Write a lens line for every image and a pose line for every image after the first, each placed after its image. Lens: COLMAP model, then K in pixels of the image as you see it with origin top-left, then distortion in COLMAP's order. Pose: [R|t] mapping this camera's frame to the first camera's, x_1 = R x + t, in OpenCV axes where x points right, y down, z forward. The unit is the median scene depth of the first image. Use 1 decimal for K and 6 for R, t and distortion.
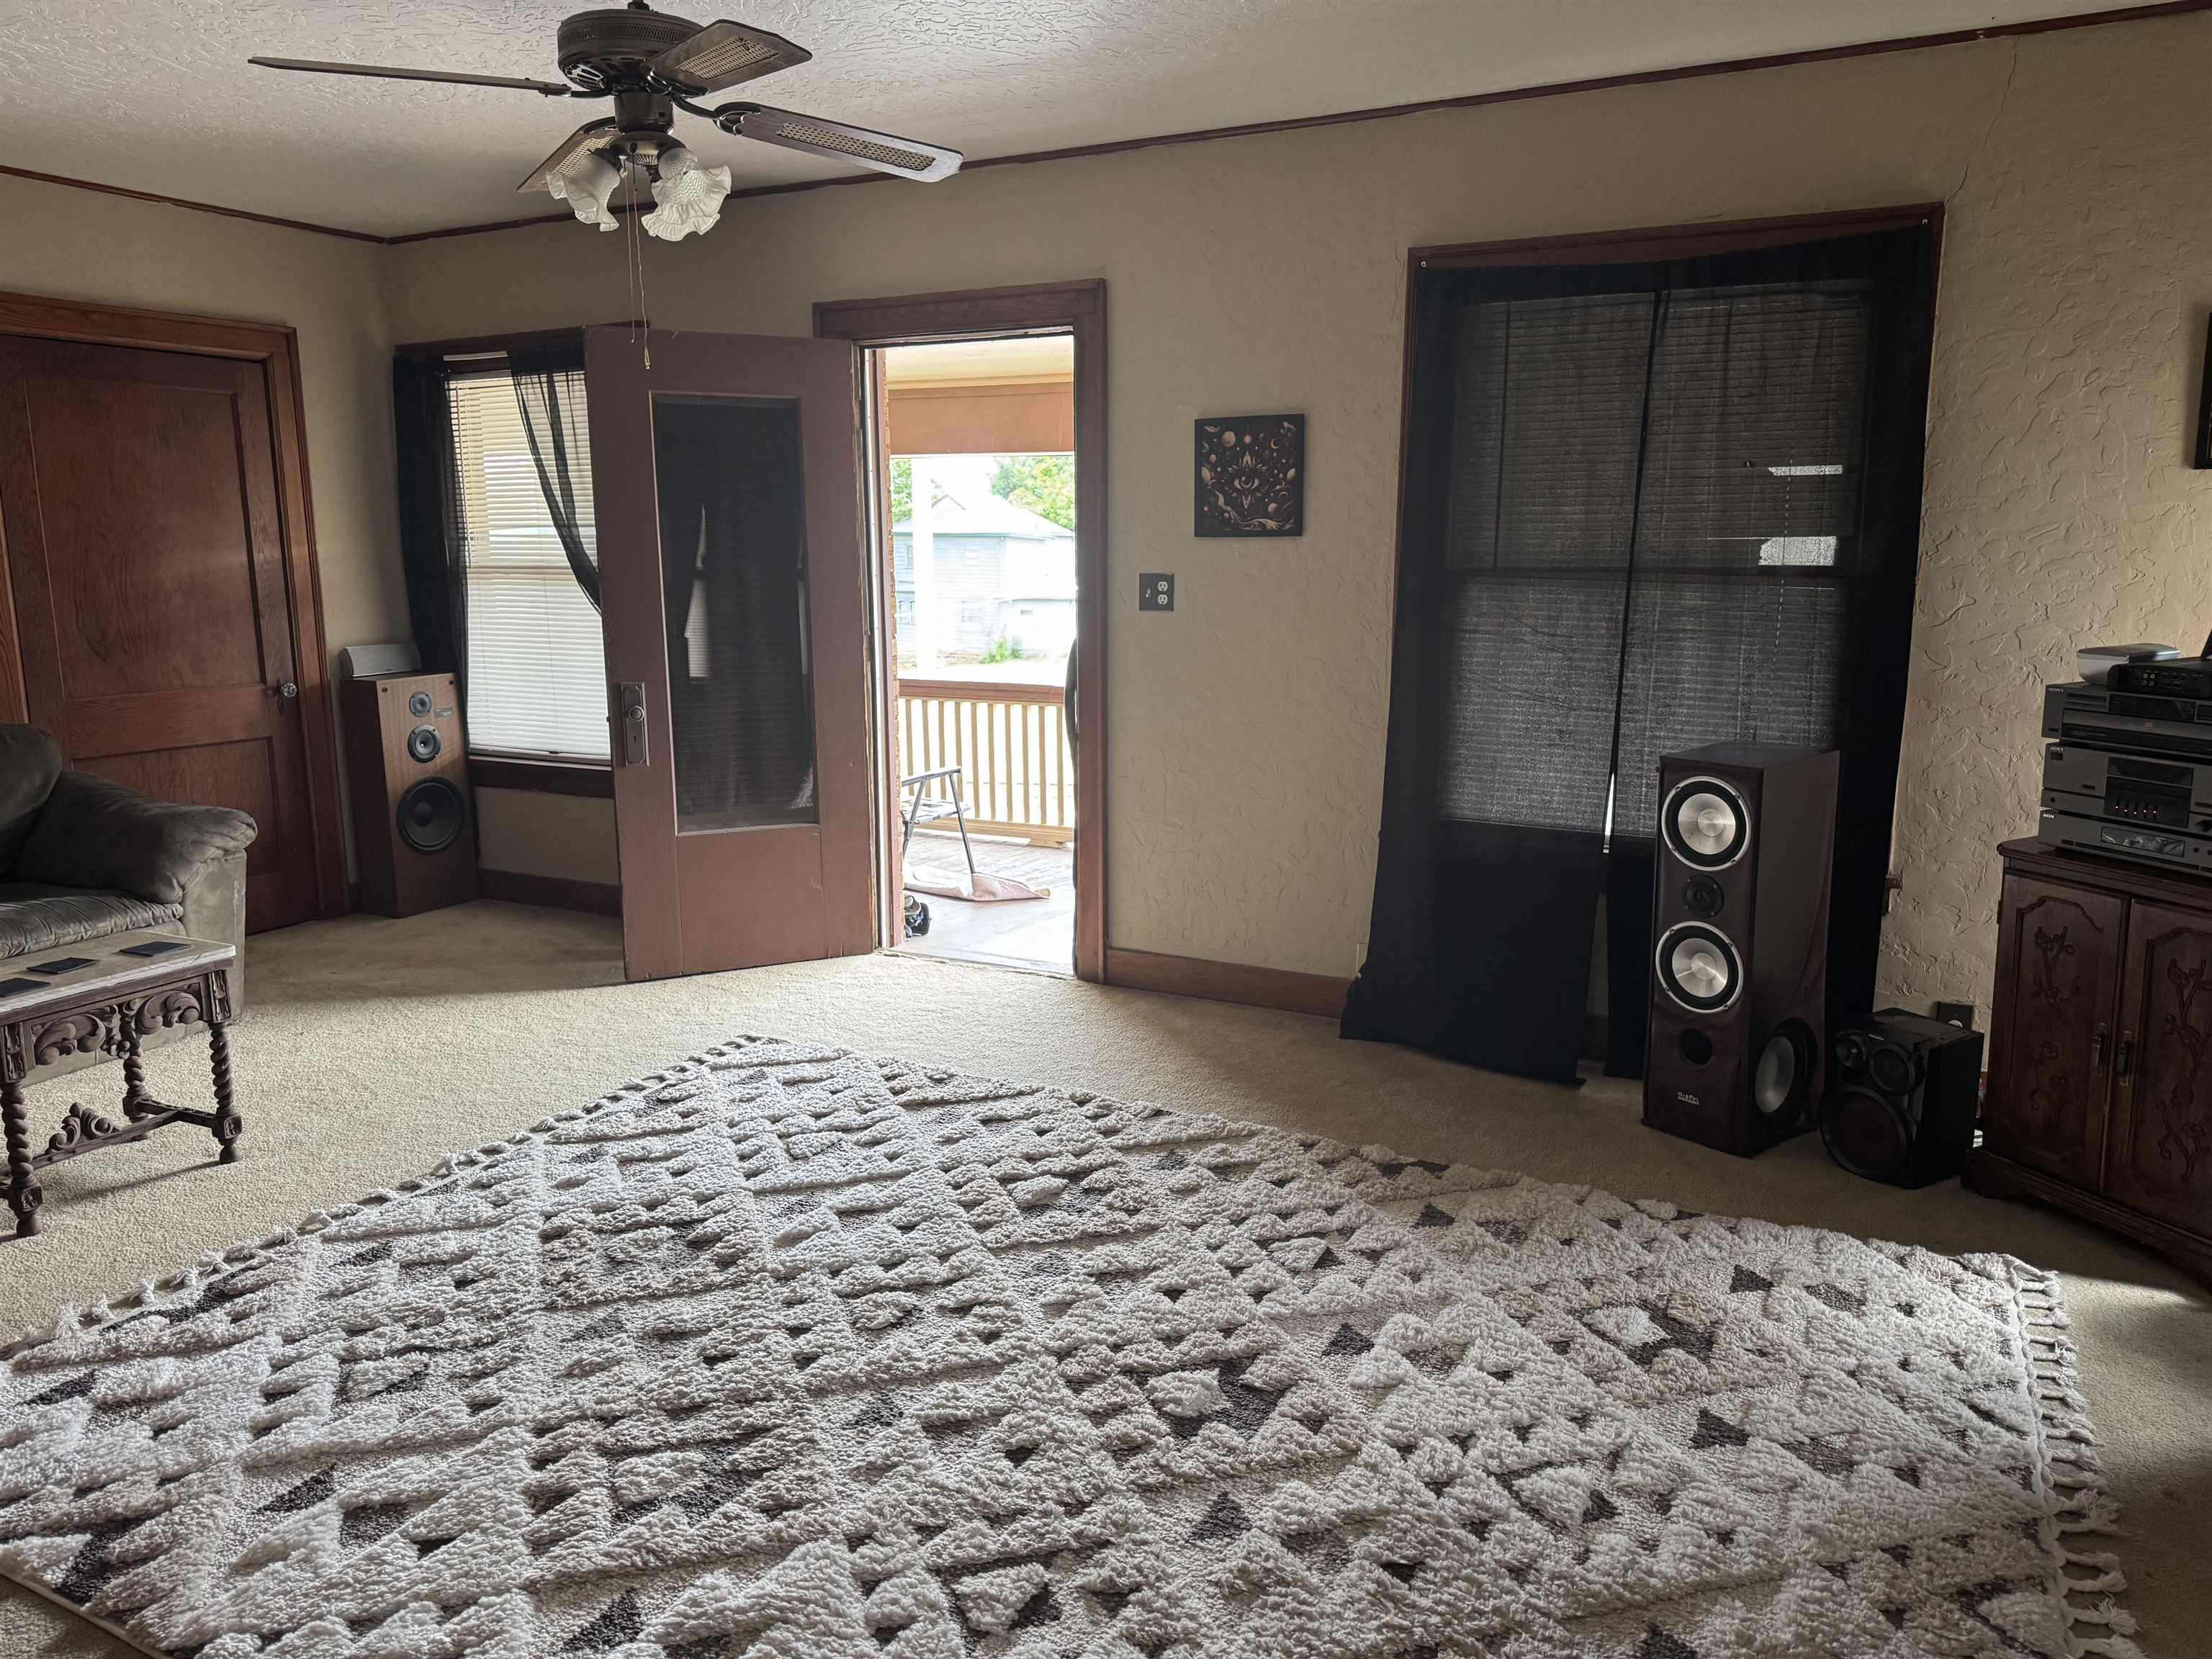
lens RADIAL K [[1575.0, 0, 1106.0], [0, 1575.0, 829.5], [0, 0, 1]] dist [0.012620, -0.000384]
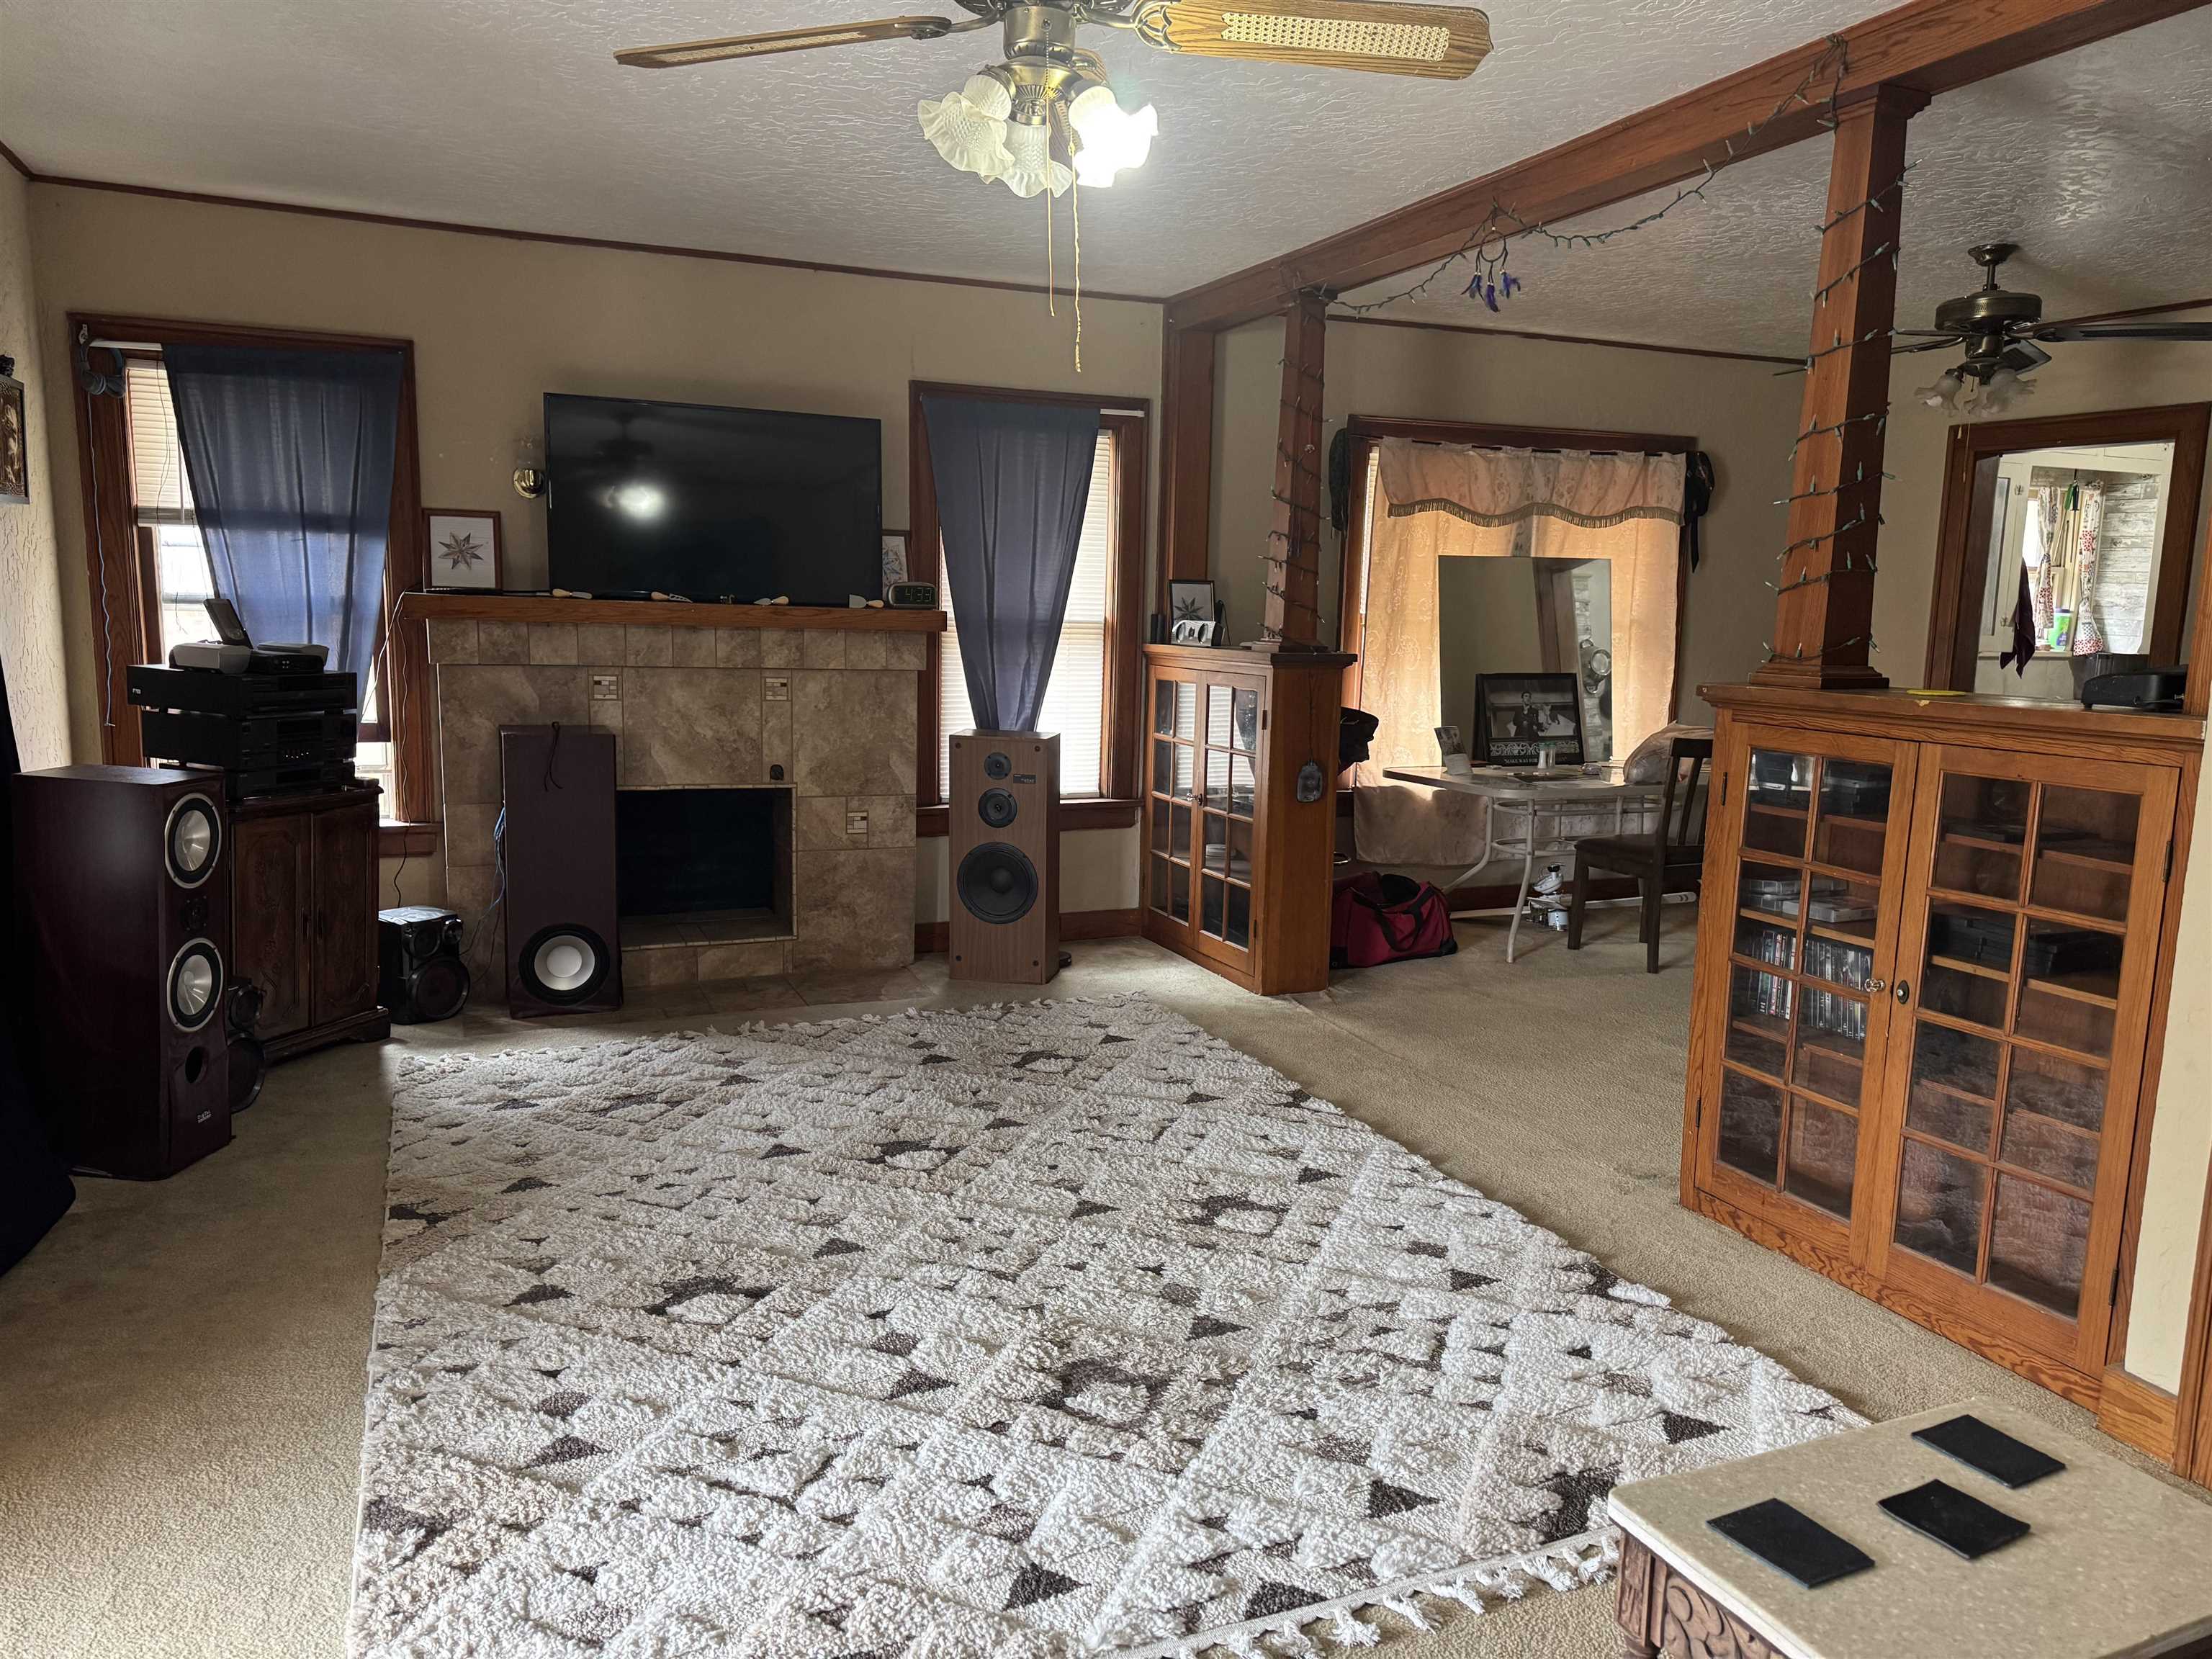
lens RADIAL K [[1575.0, 0, 1106.0], [0, 1575.0, 829.5], [0, 0, 1]] dist [0.012620, -0.000384]
pose [[-0.770690, -0.107812, 0.628023, -0.701759], [0.100194, 0.952819, 0.286525, -0.242011], [-0.629284, 0.283746, -0.723526, 1.353360]]
